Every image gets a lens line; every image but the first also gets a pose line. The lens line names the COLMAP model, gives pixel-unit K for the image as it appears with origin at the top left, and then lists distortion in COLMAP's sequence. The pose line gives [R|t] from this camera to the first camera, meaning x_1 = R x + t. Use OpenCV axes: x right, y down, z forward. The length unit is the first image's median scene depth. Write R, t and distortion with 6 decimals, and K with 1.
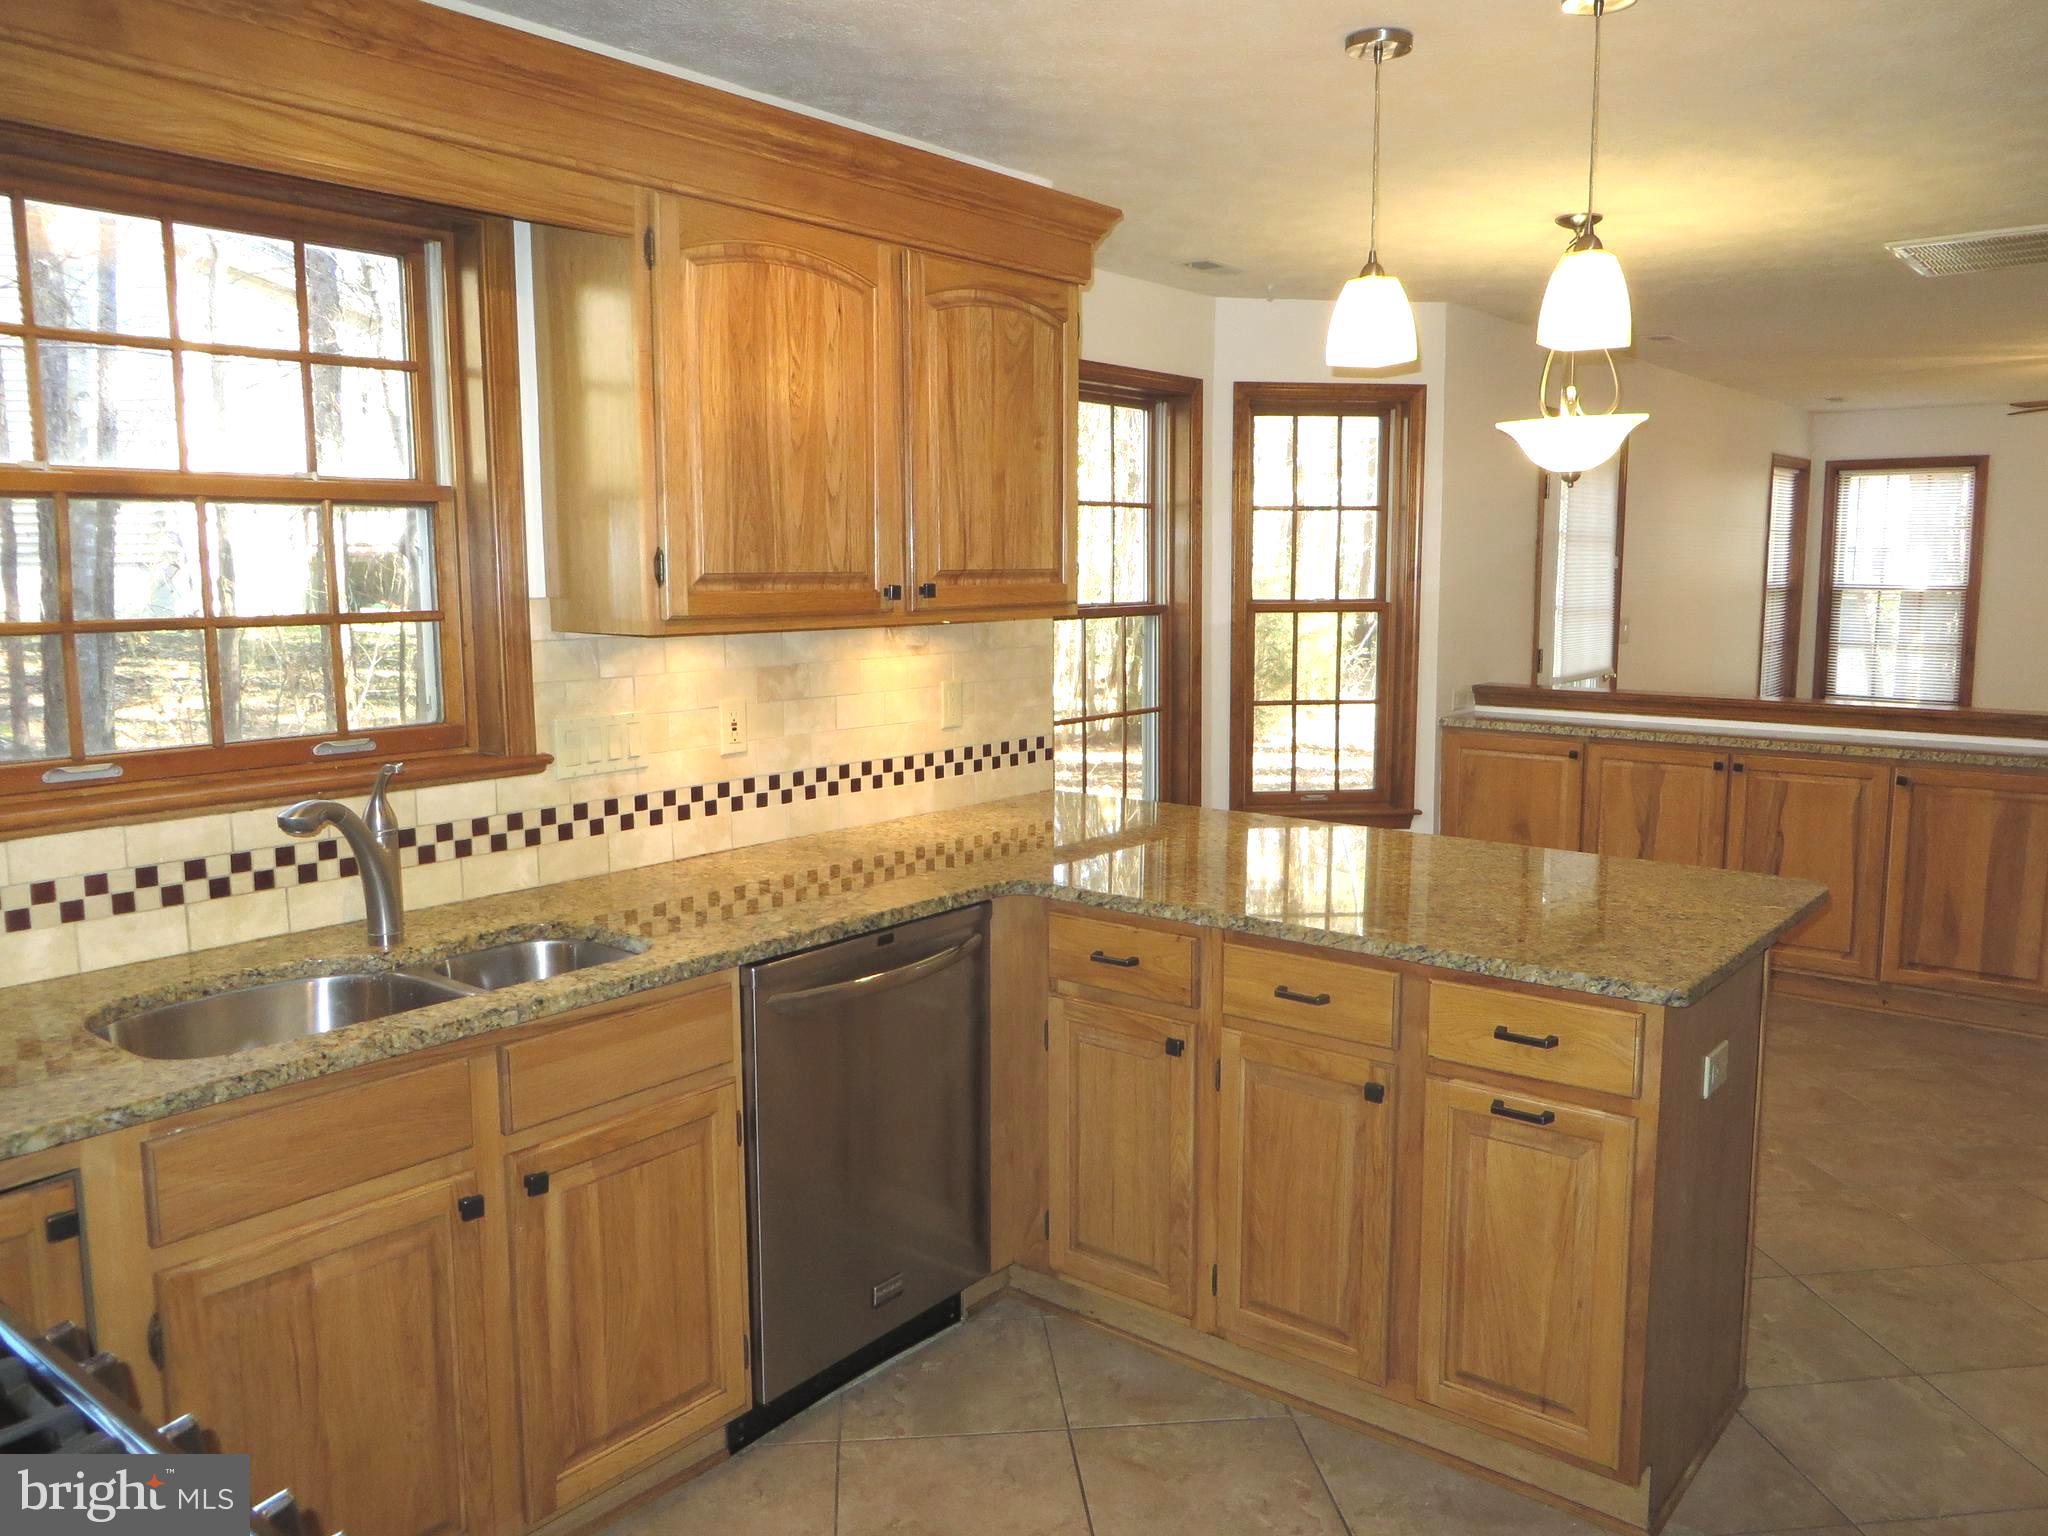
lens RADIAL K [[1558.2, 0, 1024.0], [0, 1558.2, 753.8], [0, 0, 1]] dist [-0.003909, 0.000114]
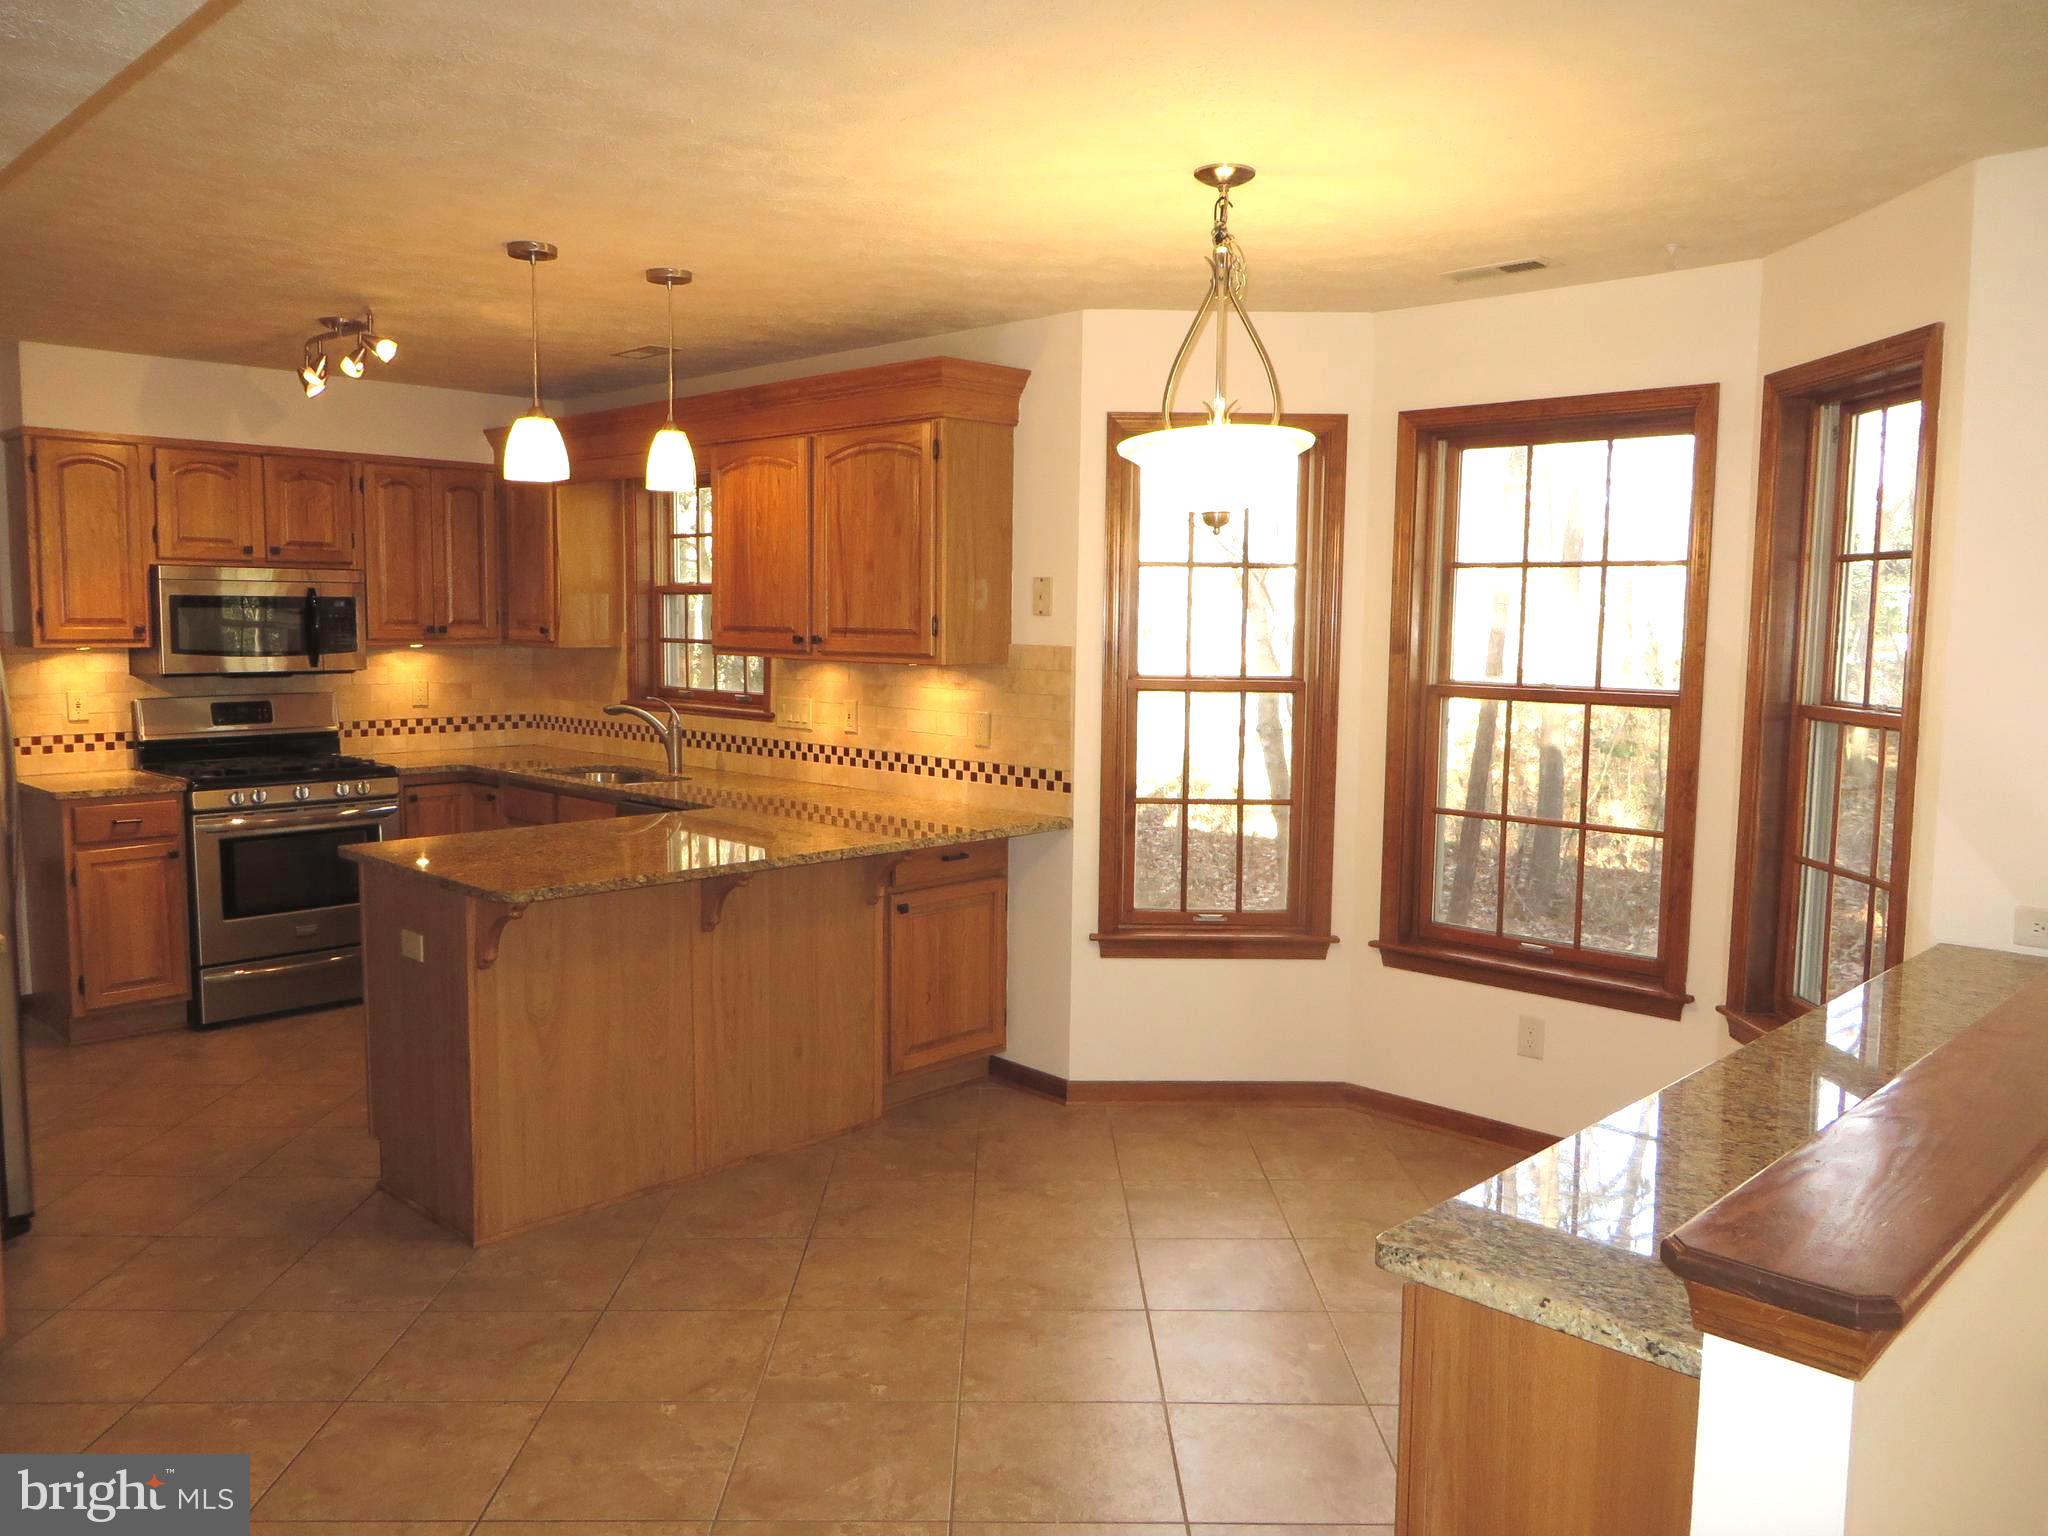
lens RADIAL K [[1498.6, 0, 1026.1], [0, 1498.6, 759.0], [0, 0, 1]] dist [-0.009608, -0.004064]
pose [[-0.086725, 0.095822, -0.991613, 1.406298], [-0.137257, 0.984722, 0.107160, -0.170659], [0.986732, 0.145400, -0.072248, 1.278471]]
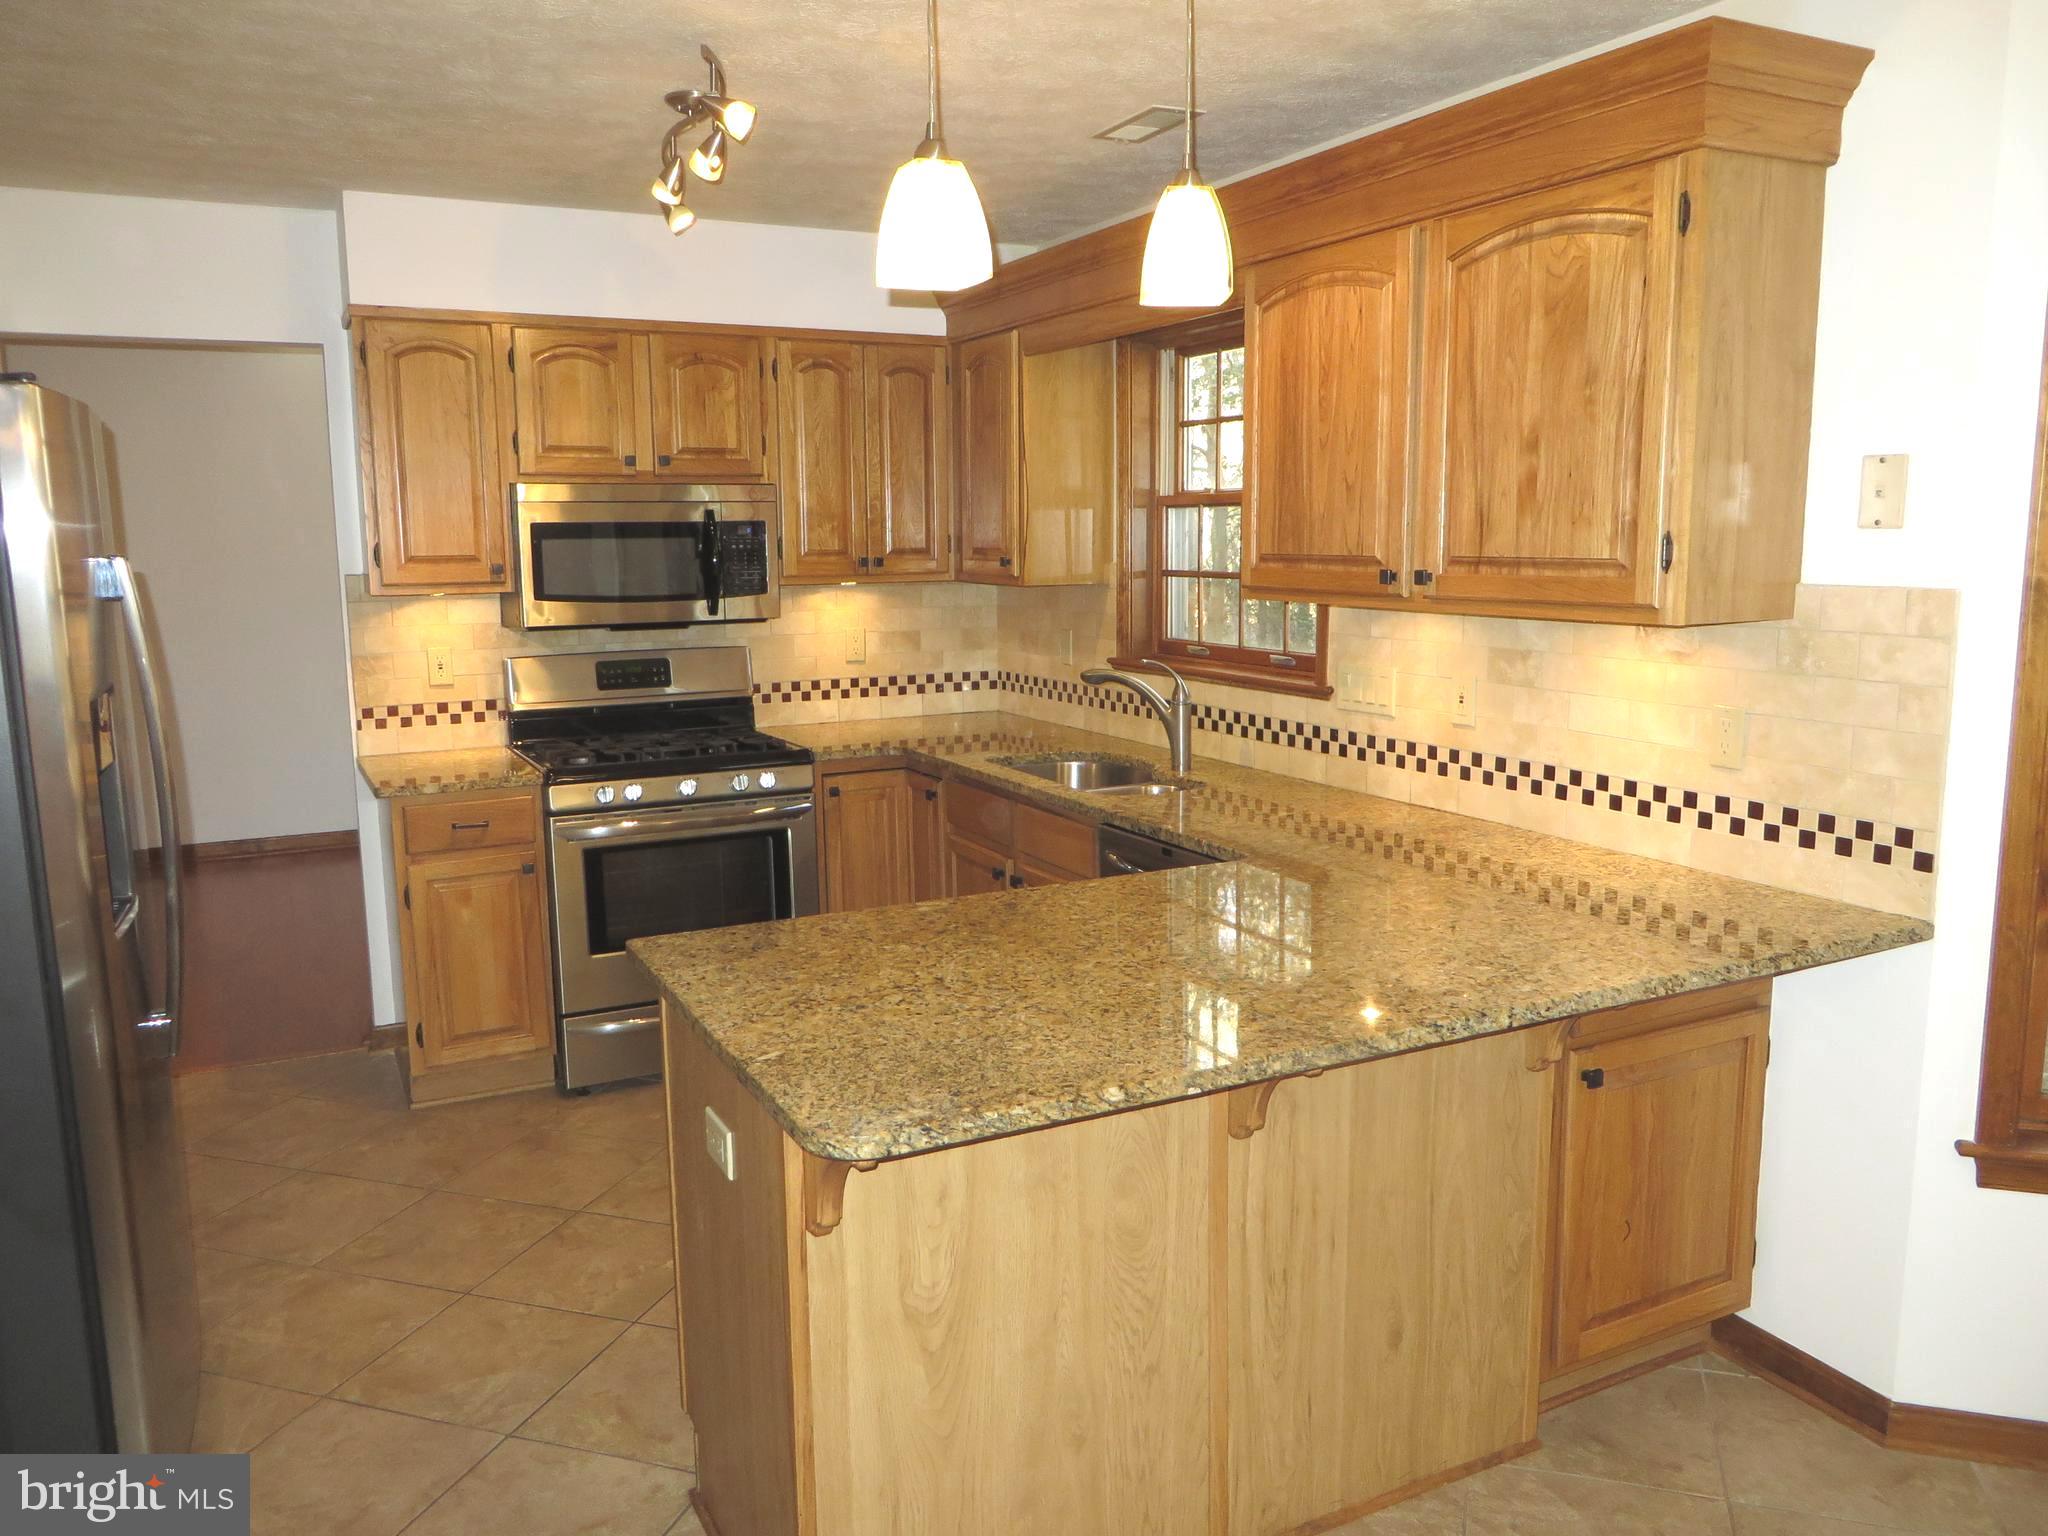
lens RADIAL K [[1539.8, 0, 1015.0], [0, 1539.8, 760.6], [0, 0, 1]] dist [-0.008436, 0.004118]
pose [[-0.408396, 0.140599, -0.901912, 0.860975], [-0.106040, 0.974069, 0.199864, -0.149182], [0.906625, 0.177262, -0.382897, 1.096163]]
